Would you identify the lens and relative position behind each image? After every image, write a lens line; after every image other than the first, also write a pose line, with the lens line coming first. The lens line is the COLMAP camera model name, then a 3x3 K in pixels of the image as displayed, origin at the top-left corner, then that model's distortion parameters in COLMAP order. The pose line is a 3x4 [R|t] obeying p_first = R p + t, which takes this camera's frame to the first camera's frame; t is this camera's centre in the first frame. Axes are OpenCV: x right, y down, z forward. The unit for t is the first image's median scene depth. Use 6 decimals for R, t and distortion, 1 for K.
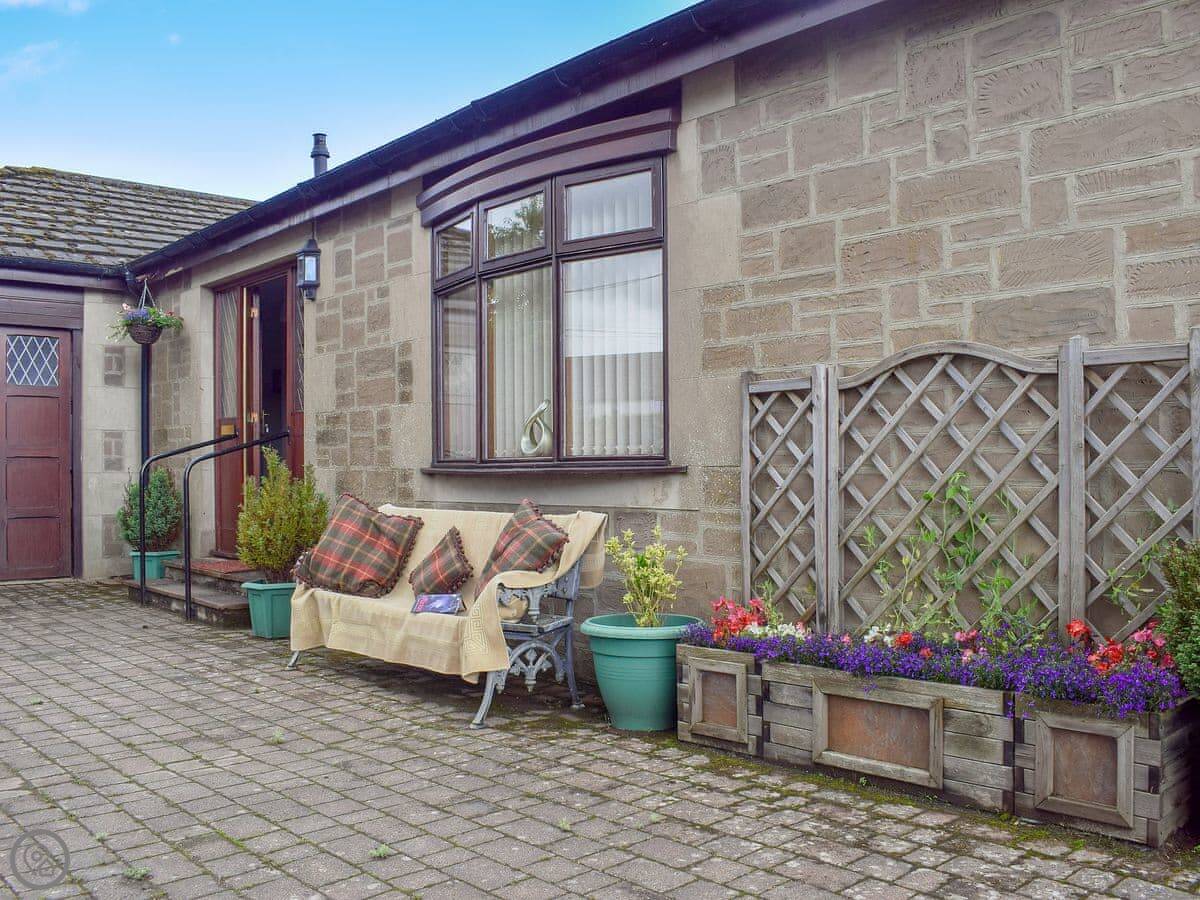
lens RADIAL K [[1095.5, 0, 604.2], [0, 1095.5, 465.3], [0, 0, 1]] dist [-0.084440, 0.007388]
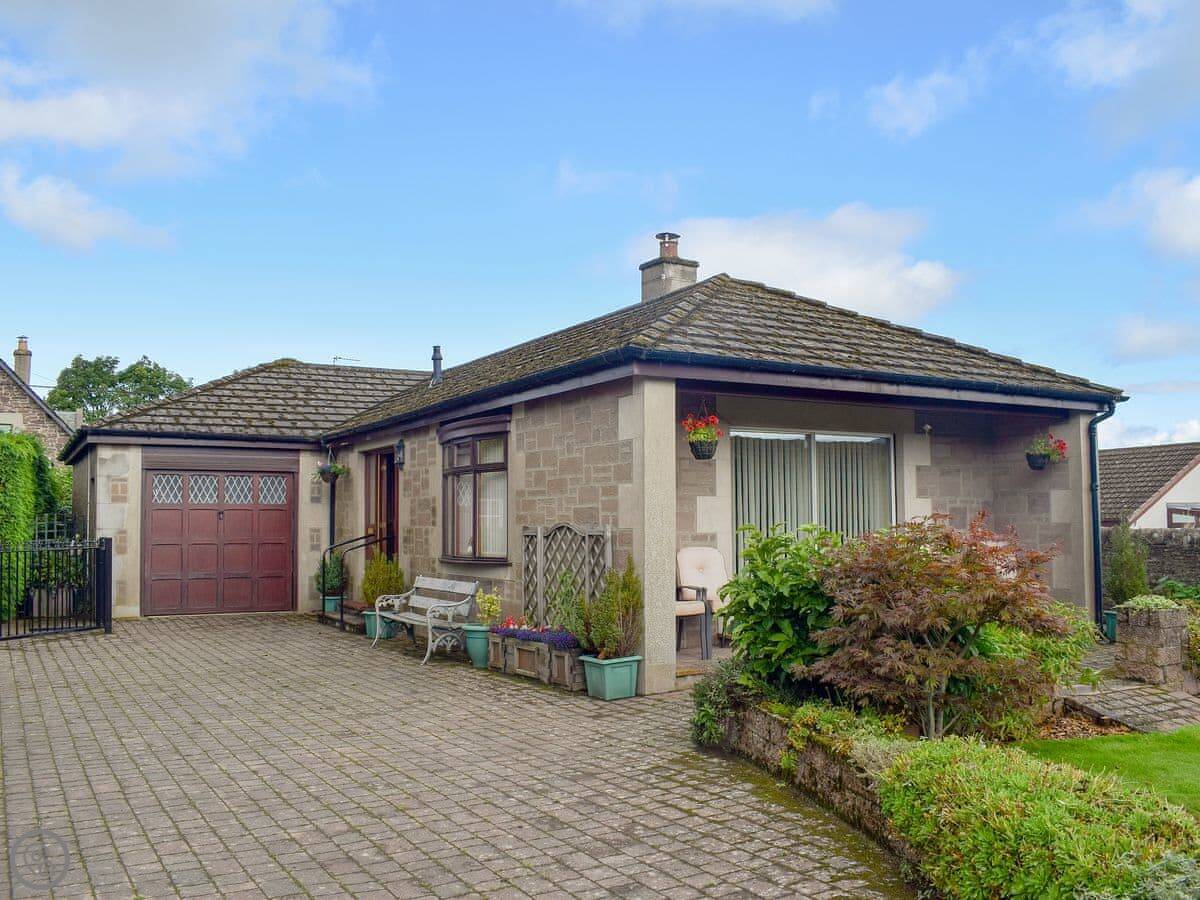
lens RADIAL K [[1095.5, 0, 604.2], [0, 1095.5, 465.3], [0, 0, 1]] dist [-0.084440, 0.007388]
pose [[0.978073, -0.011169, -0.207964, 0.516386], [0.000708, 0.998733, -0.050308, -0.061018], [0.208262, 0.049058, 0.976842, -0.886143]]
